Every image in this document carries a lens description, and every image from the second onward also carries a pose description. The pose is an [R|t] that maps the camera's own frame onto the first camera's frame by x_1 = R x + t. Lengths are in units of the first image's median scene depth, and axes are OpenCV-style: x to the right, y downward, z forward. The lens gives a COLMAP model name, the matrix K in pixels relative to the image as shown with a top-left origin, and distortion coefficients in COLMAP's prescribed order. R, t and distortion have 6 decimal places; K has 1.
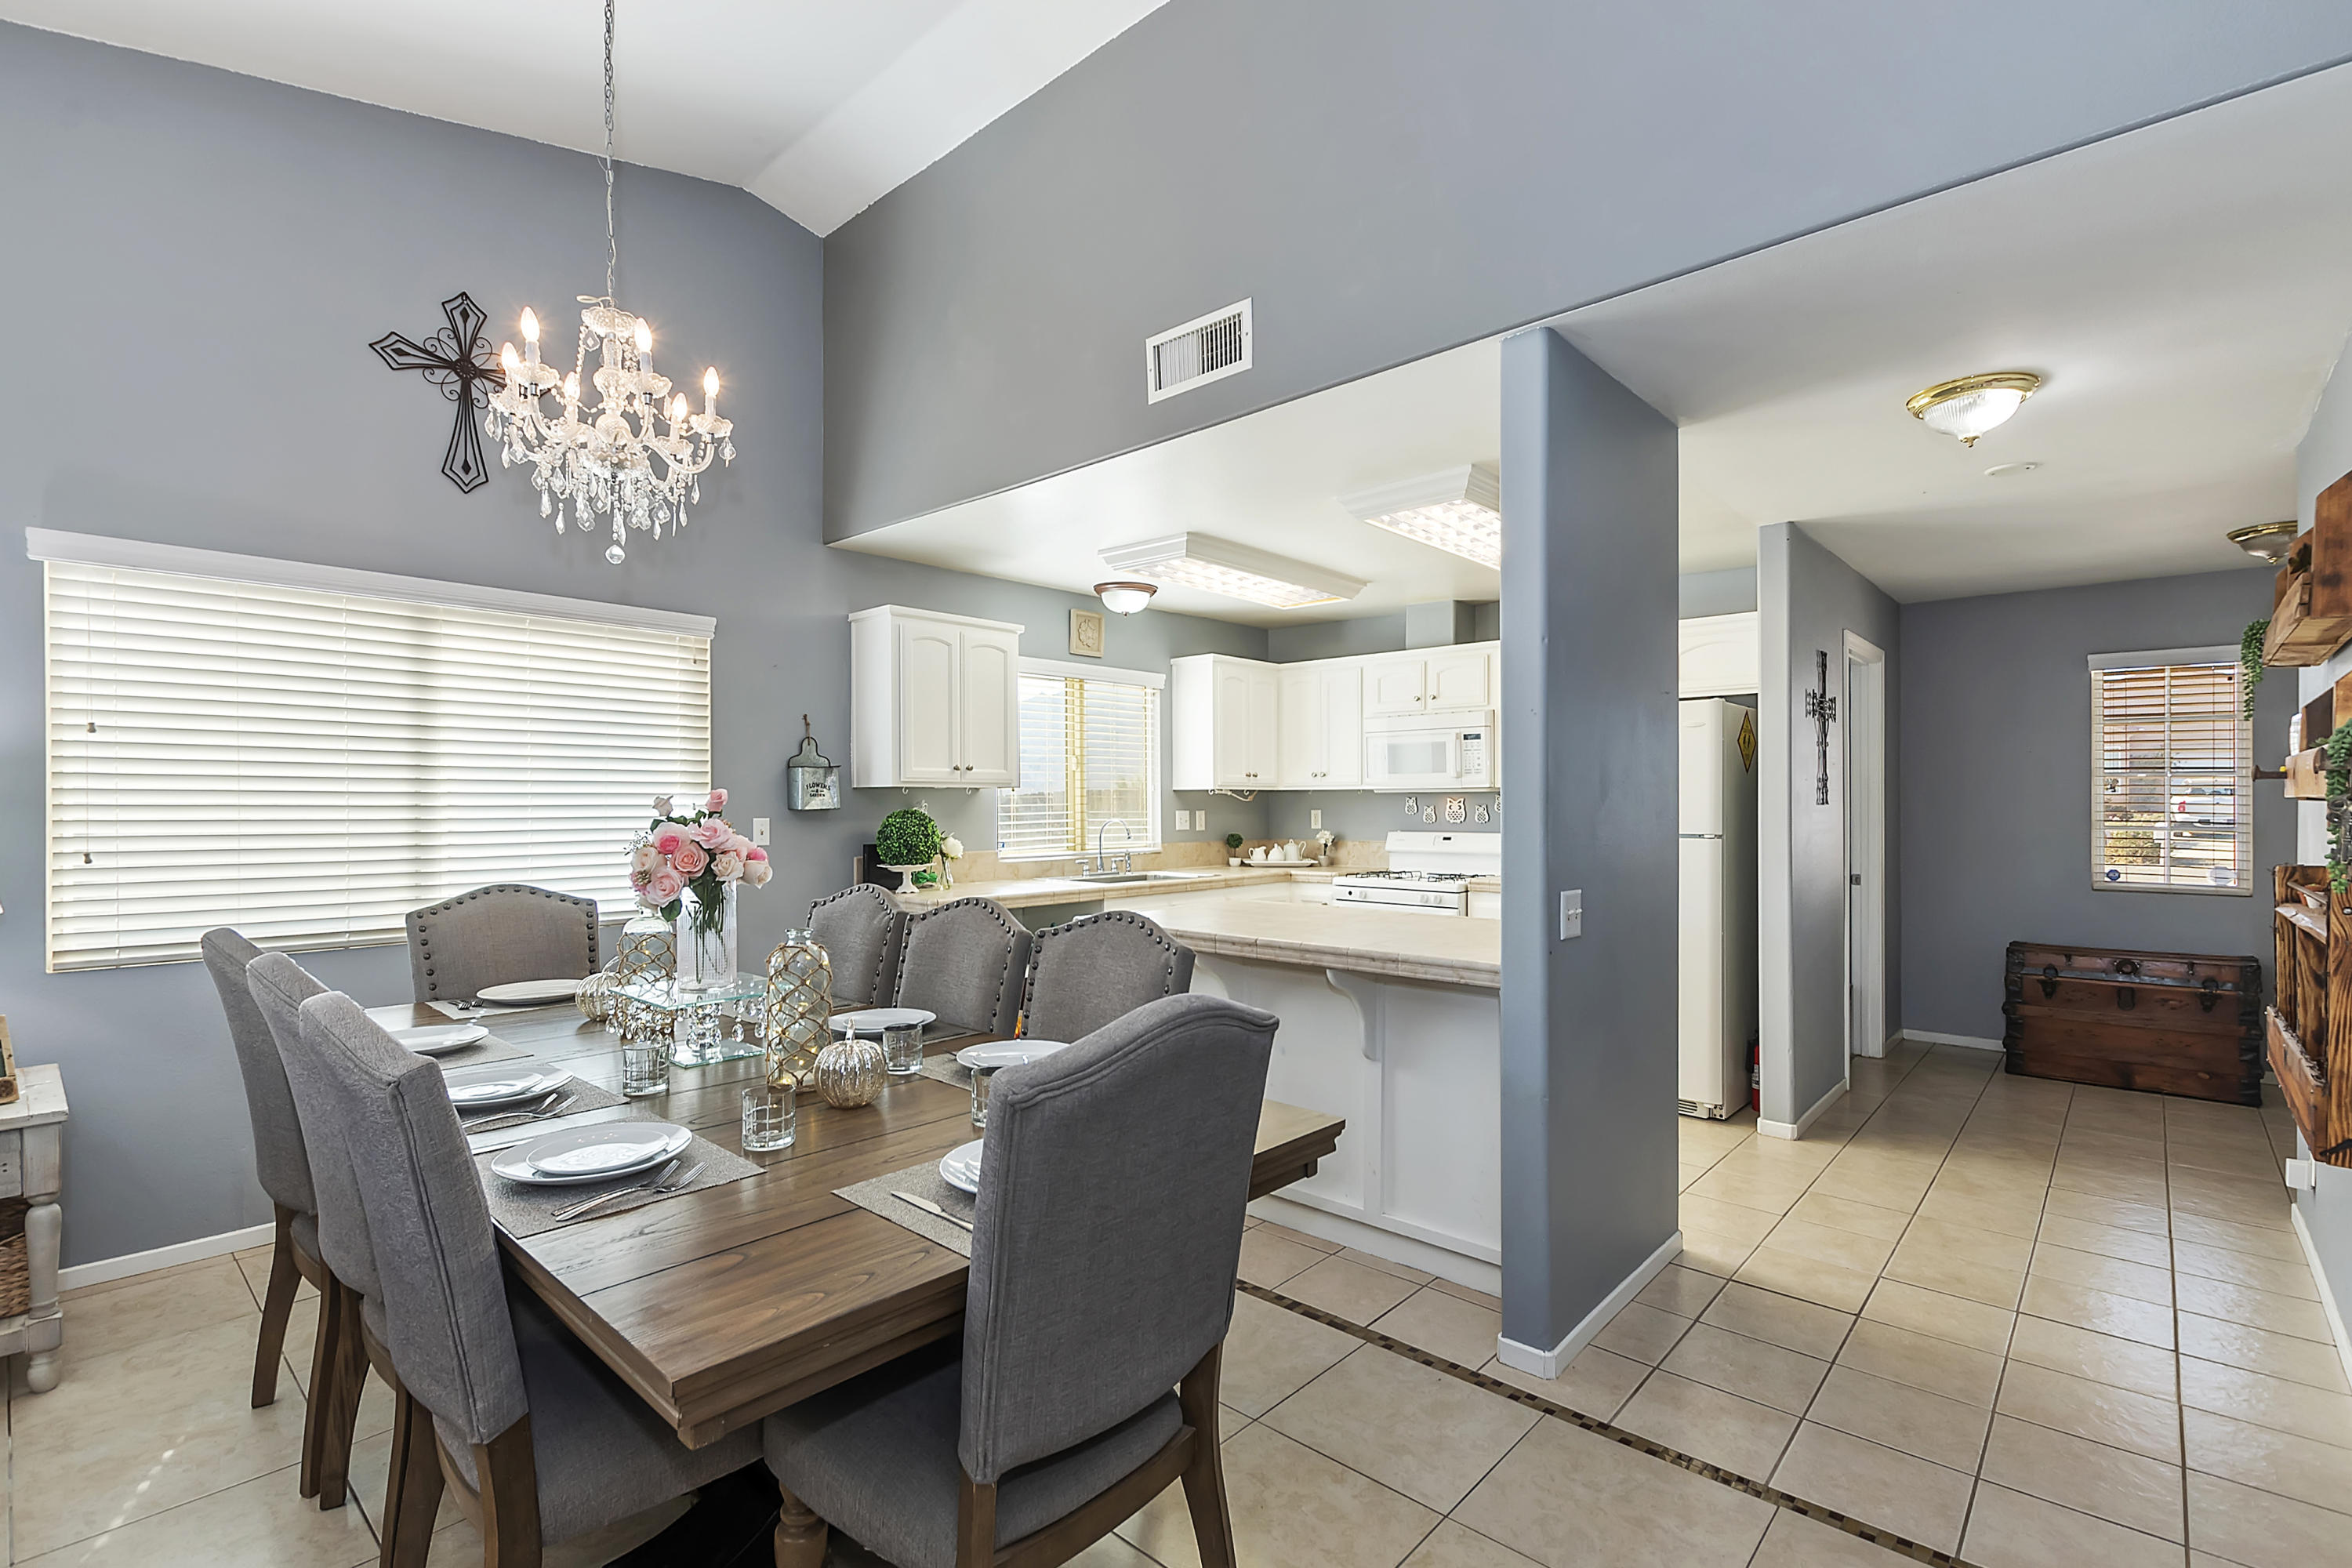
lens RADIAL K [[1065.8, 0, 1177.0], [0, 1065.8, 802.9], [0, 0, 1]] dist [0.012077, -0.004199]
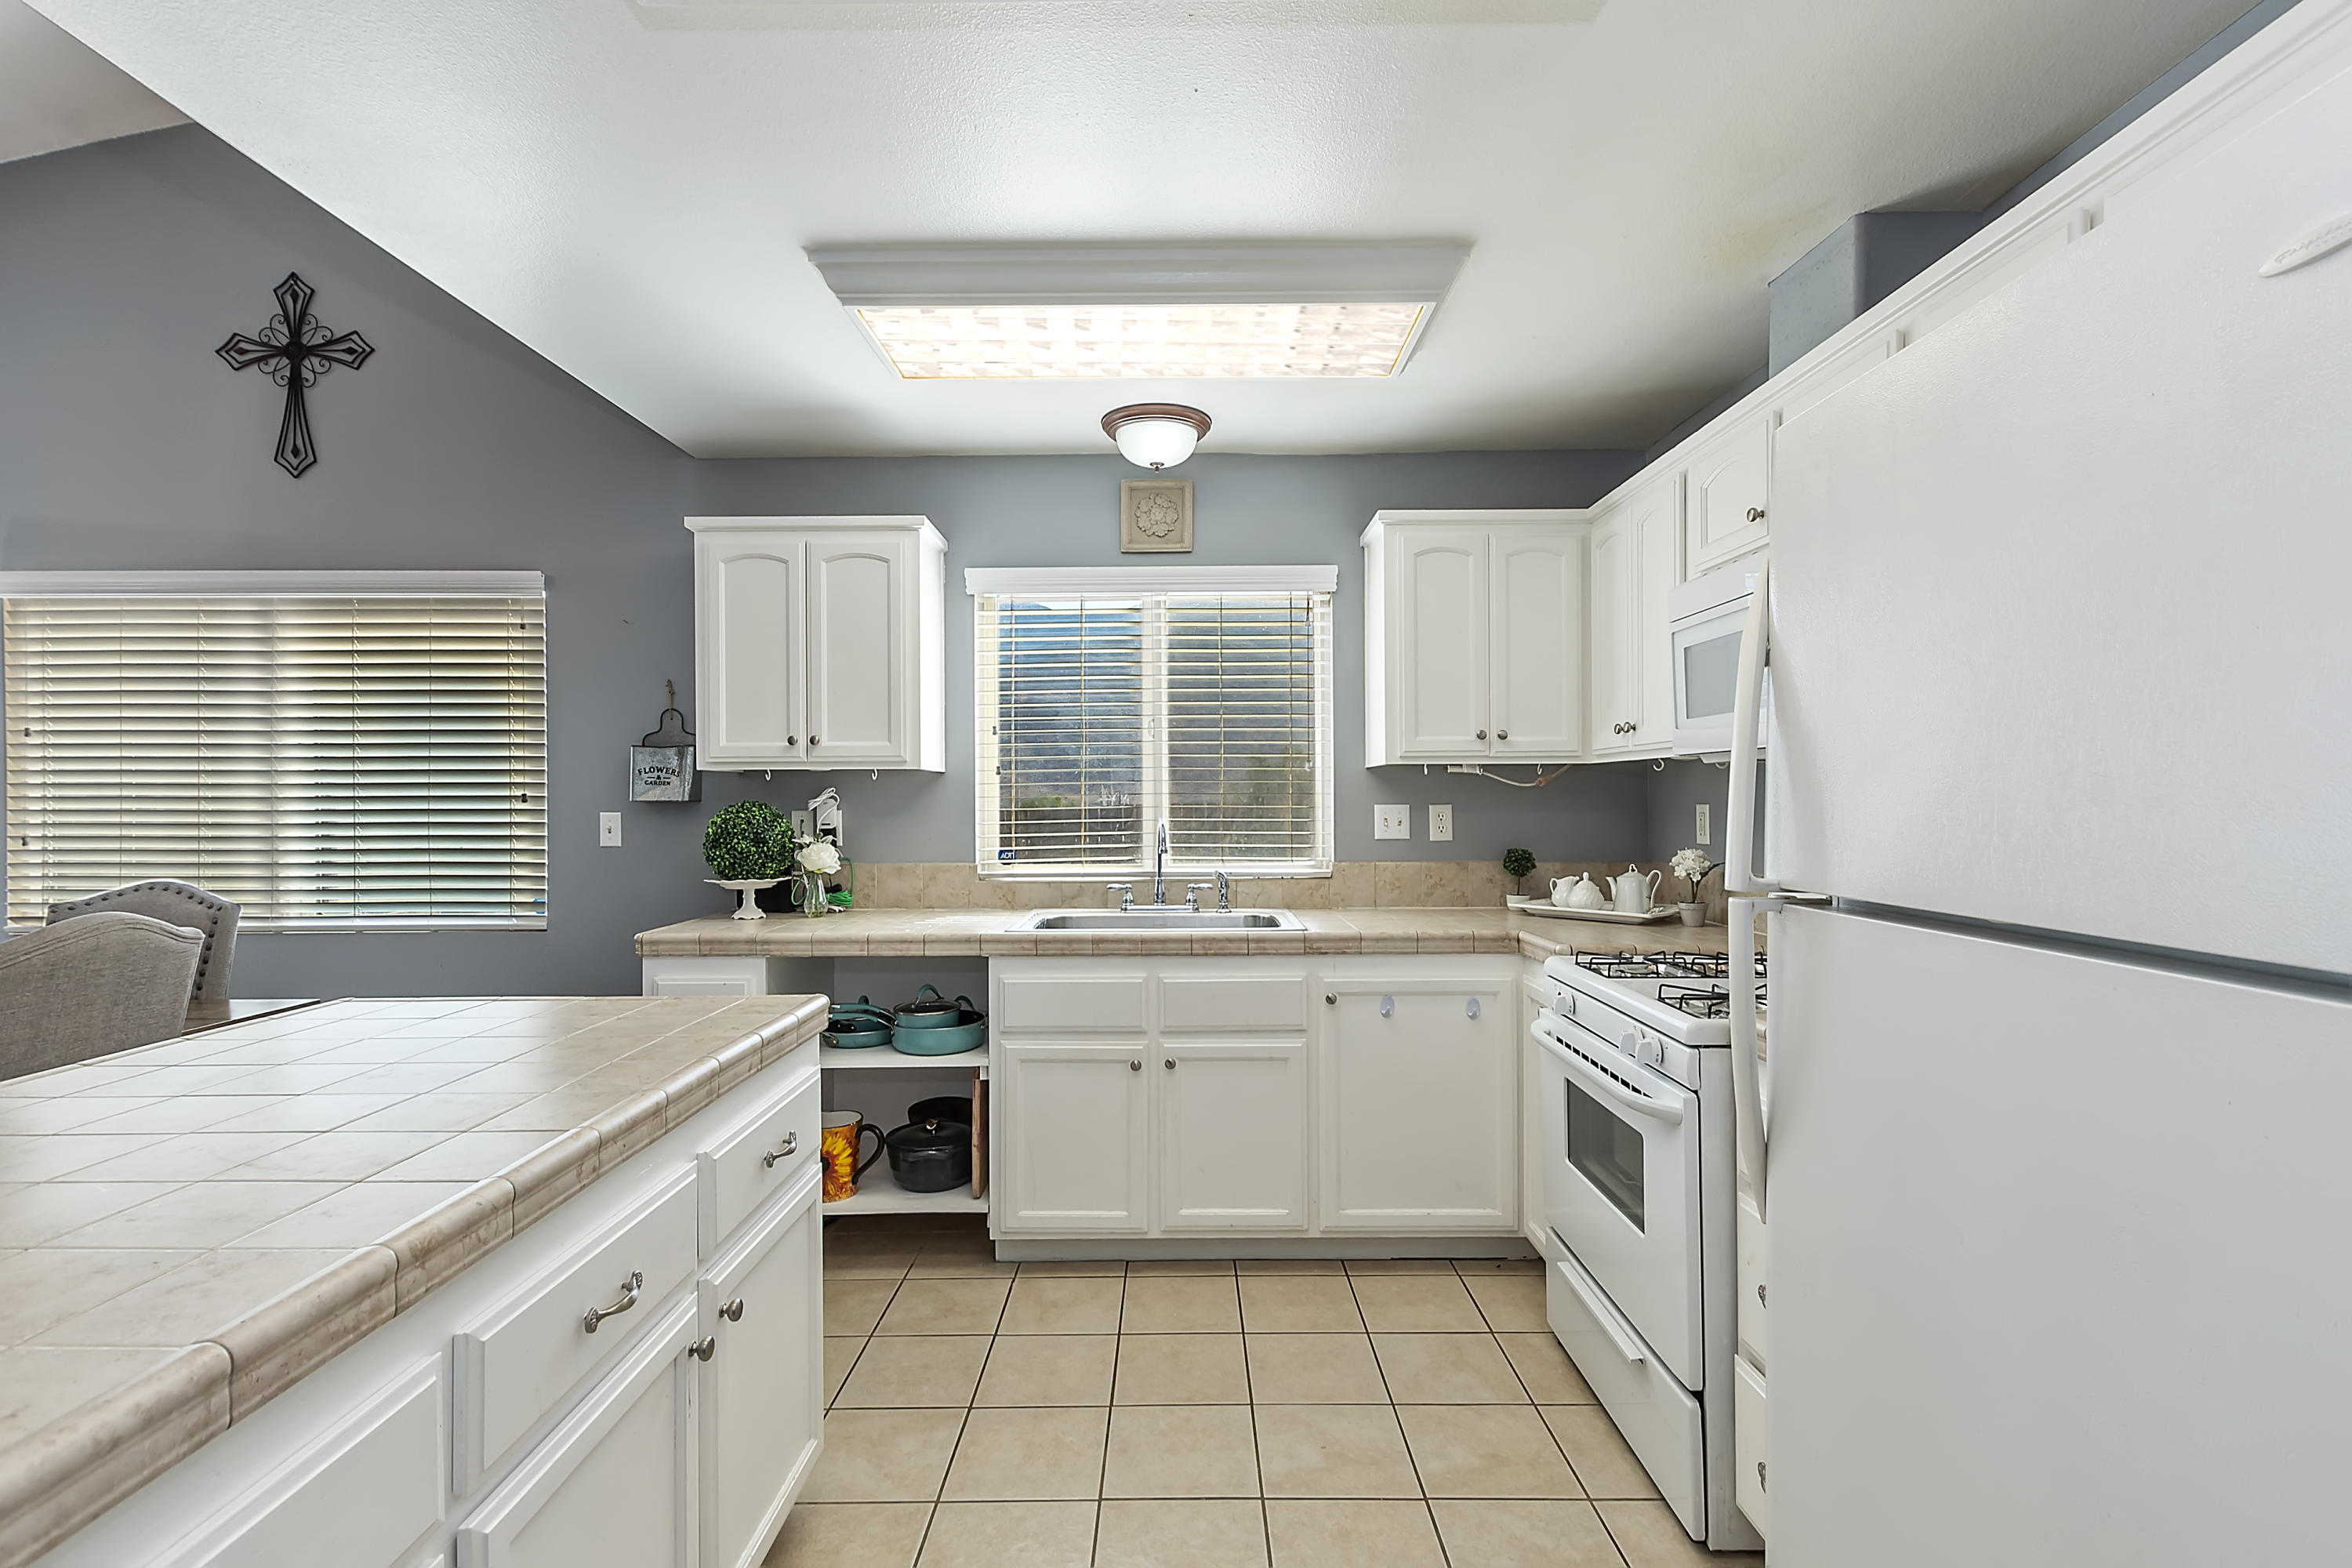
lens RADIAL K [[1065.8, 0, 1177.0], [0, 1065.8, 802.9], [0, 0, 1]] dist [0.012077, -0.004199]
pose [[0.671254, 0.002638, -0.741223, 0.571956], [0.003560, 0.999971, 0.006783, 0.003595], [0.741219, -0.007192, 0.671225, 0.887827]]
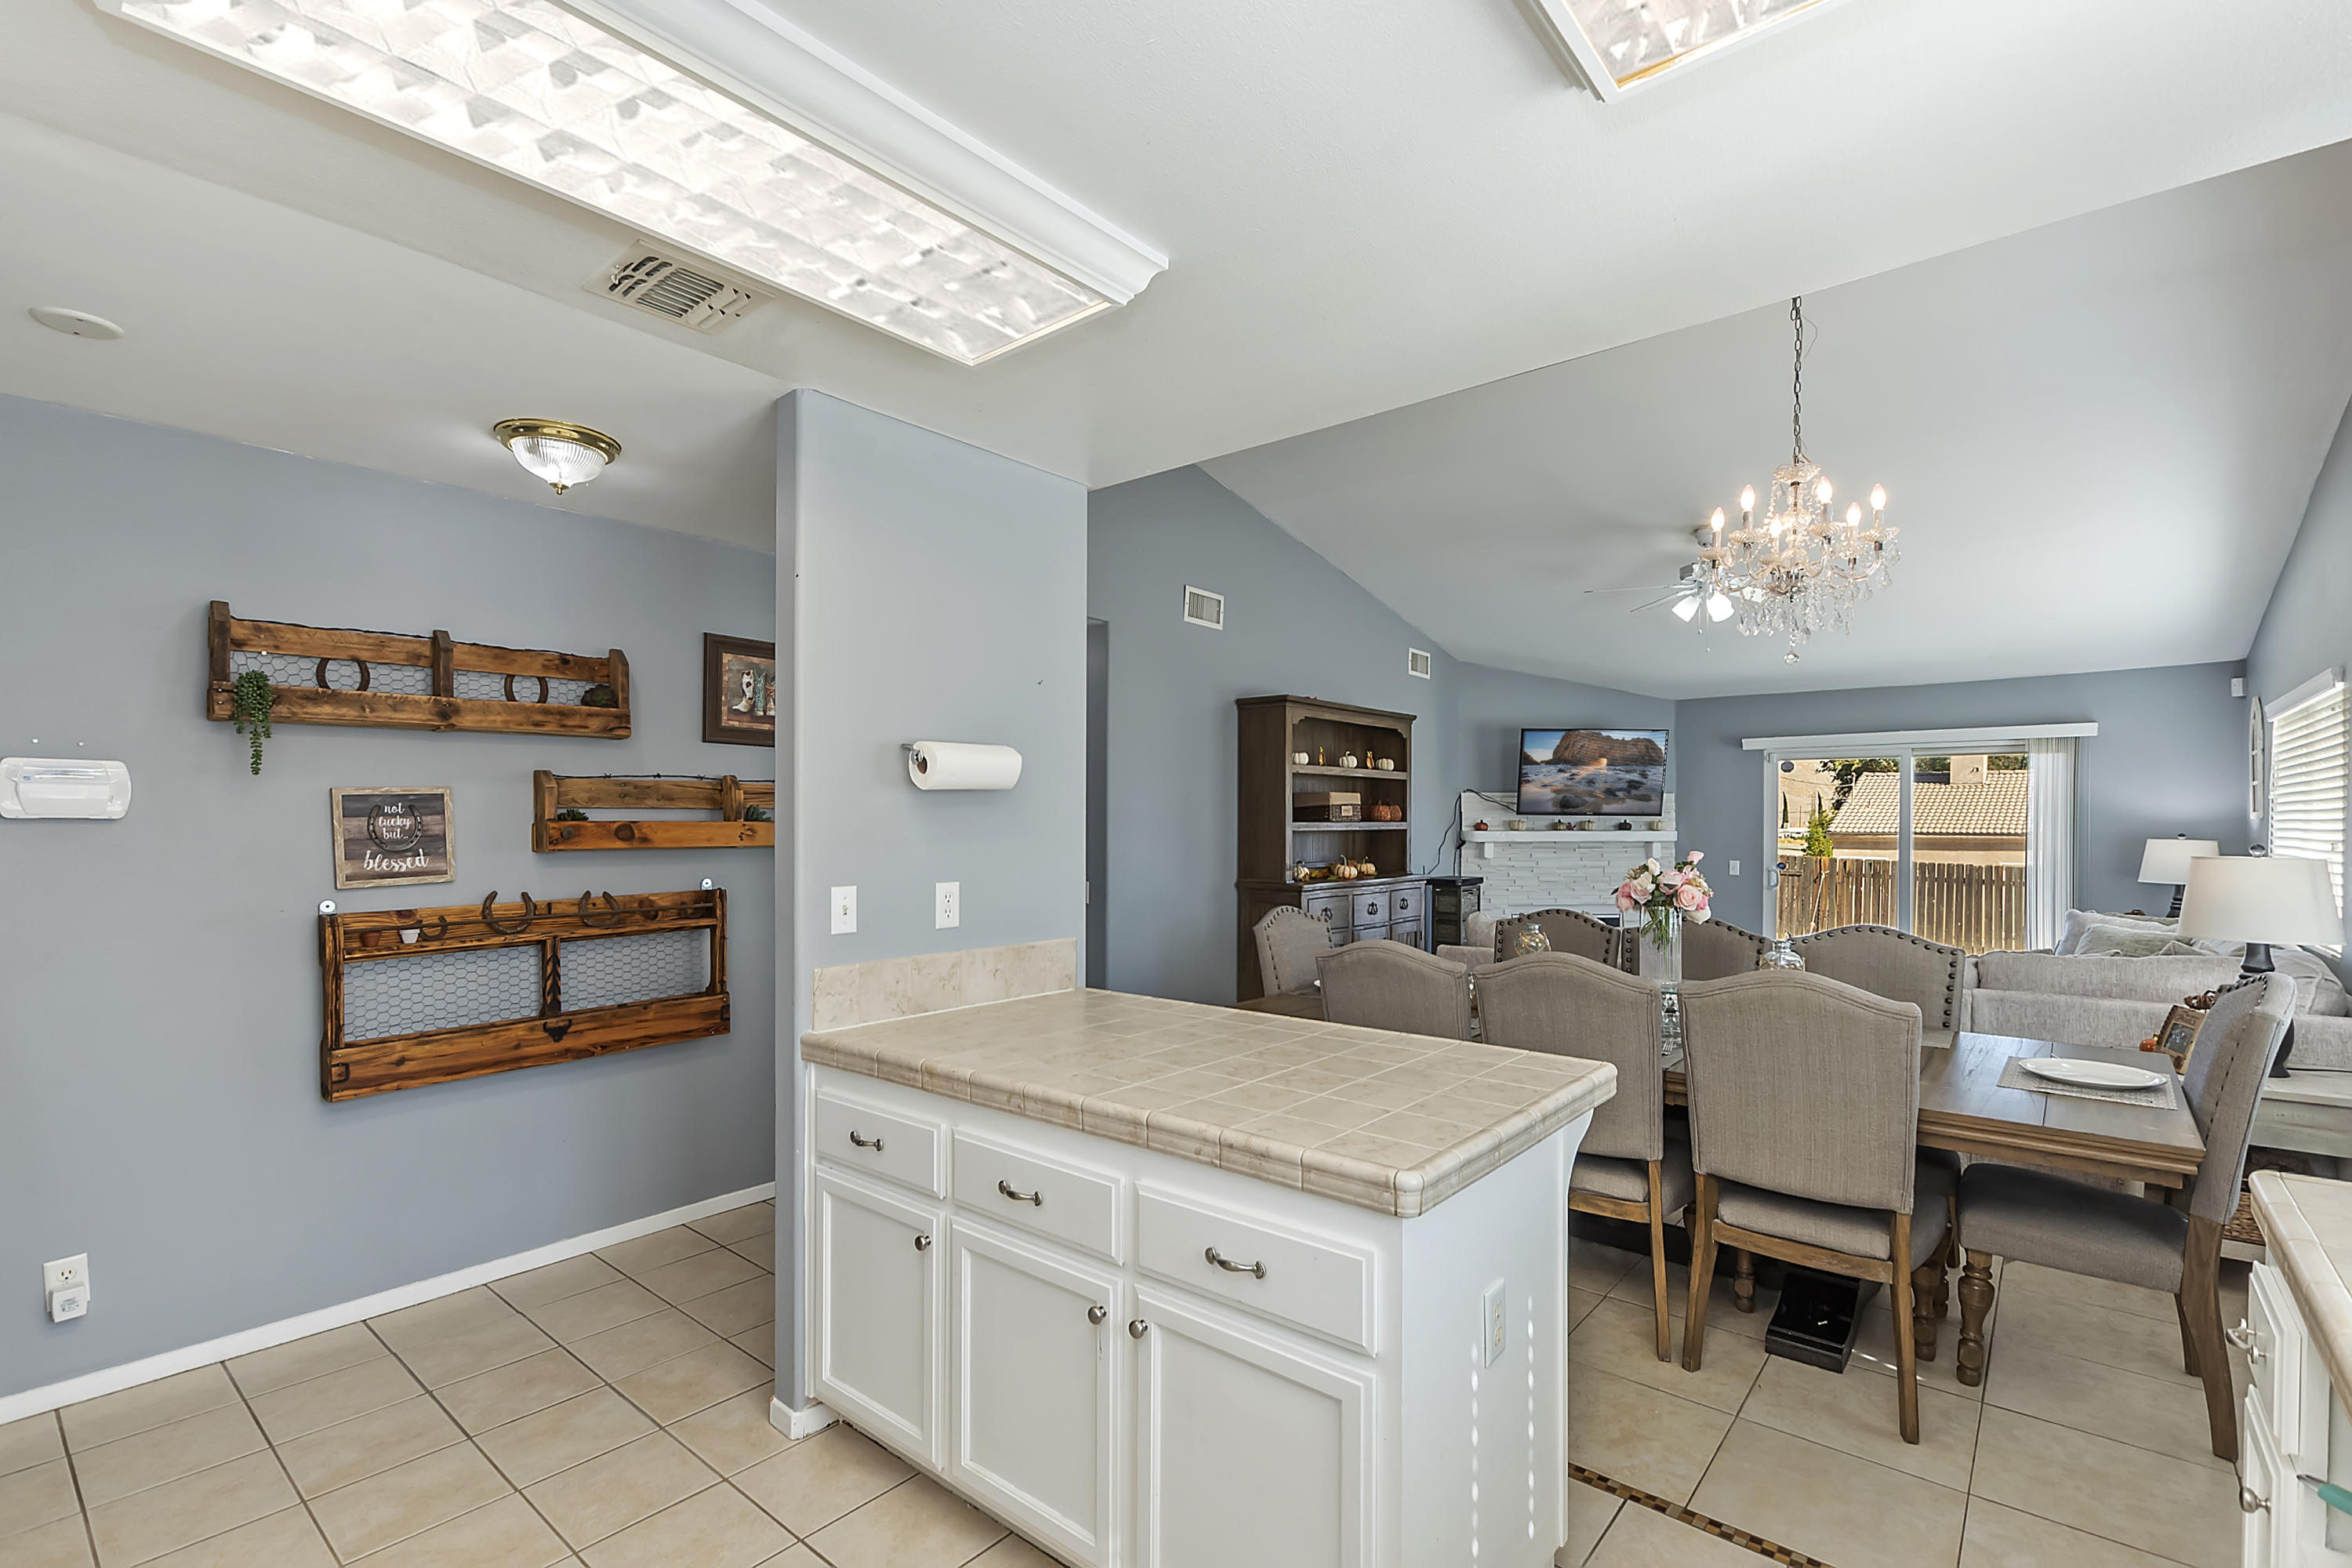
lens RADIAL K [[1056.8, 0, 1166.2], [0, 1056.8, 816.1], [0, 0, 1]] dist [0.008574, -0.001110]
pose [[-0.999243, -0.002879, -0.038802, 0.174686], [-0.002847, 0.999996, -0.000866, -0.029897], [0.038805, -0.000755, -0.999247, 1.490677]]
